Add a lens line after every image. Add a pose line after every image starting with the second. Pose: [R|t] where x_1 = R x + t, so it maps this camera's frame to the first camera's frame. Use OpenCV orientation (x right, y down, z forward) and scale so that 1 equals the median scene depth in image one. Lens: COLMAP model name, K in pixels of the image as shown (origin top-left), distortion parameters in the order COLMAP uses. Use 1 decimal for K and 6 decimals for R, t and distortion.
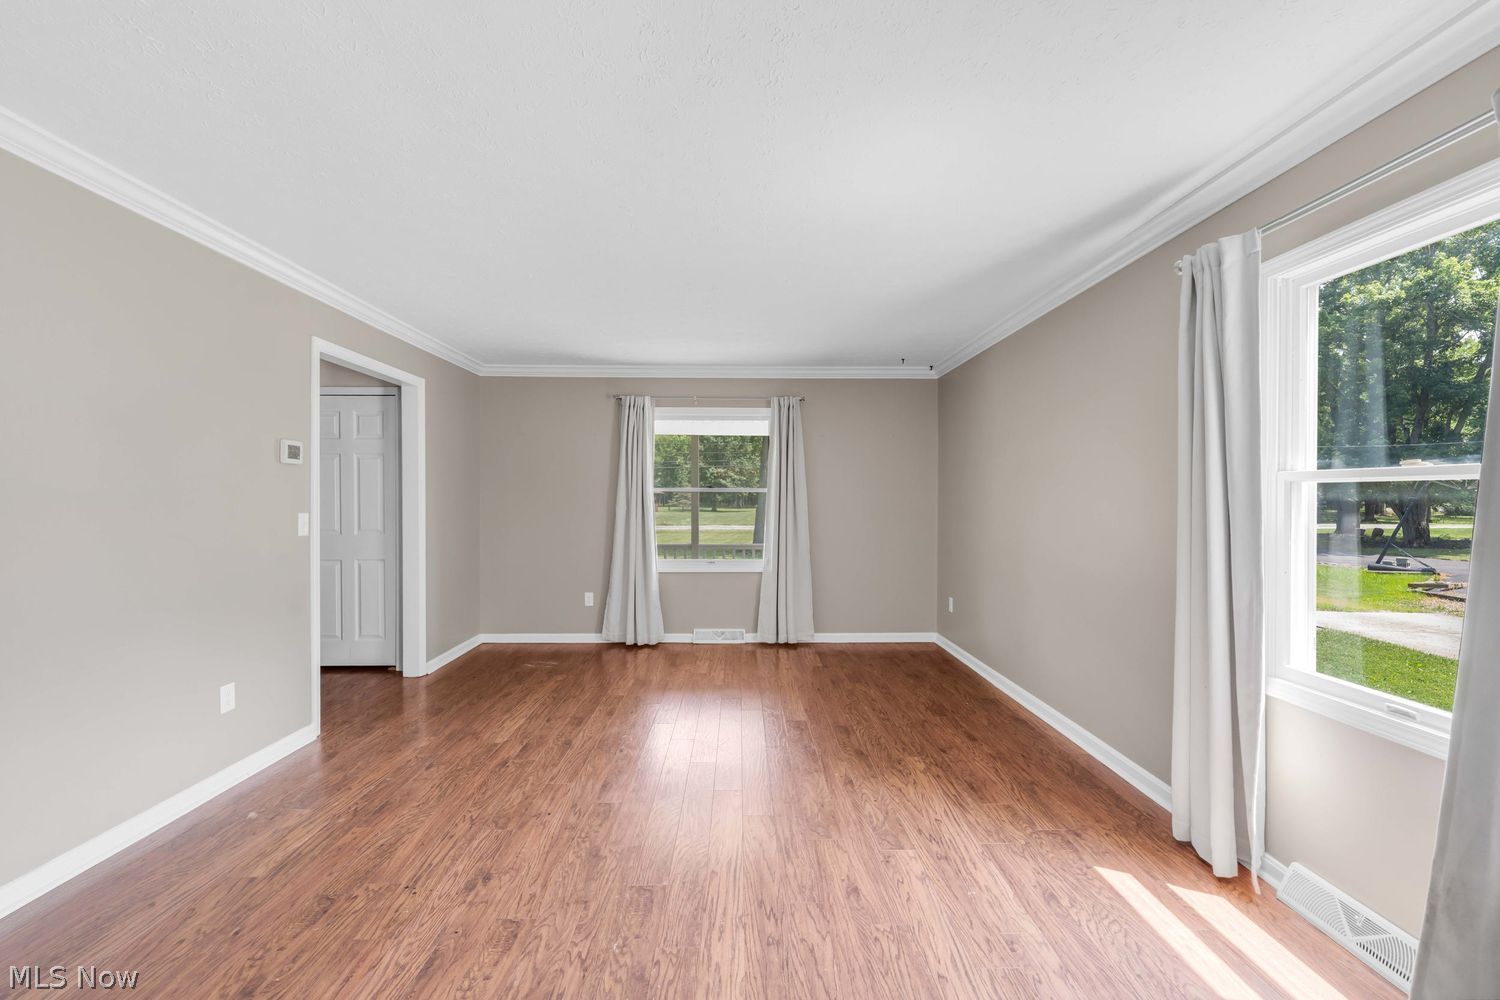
lens RADIAL K [[619.5, 0, 742.5], [0, 619.5, 501.9], [0, 0, 1]] dist [0.014892, -0.000076]
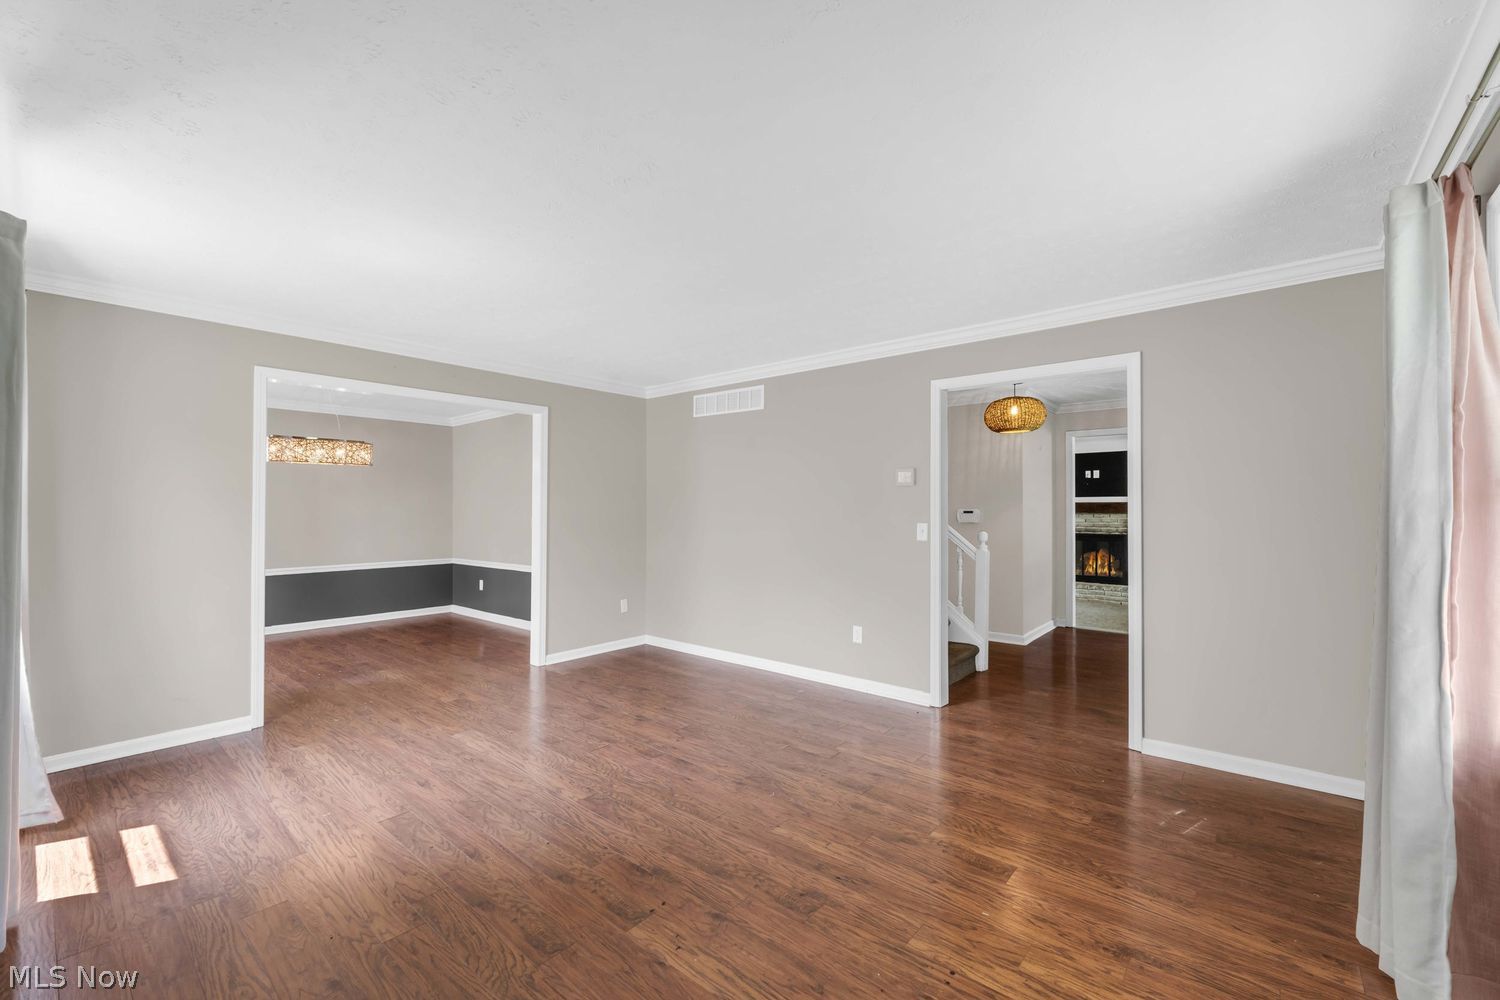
lens RADIAL K [[609.6, 0, 748.4], [0, 609.6, 494.4], [0, 0, 1]] dist [0.001742, 0.000022]
pose [[-0.656256, -0.021520, -0.754231, 0.468173], [-0.006263, 0.999714, -0.023075, -0.008553], [0.754512, -0.010420, -0.656203, 1.533538]]
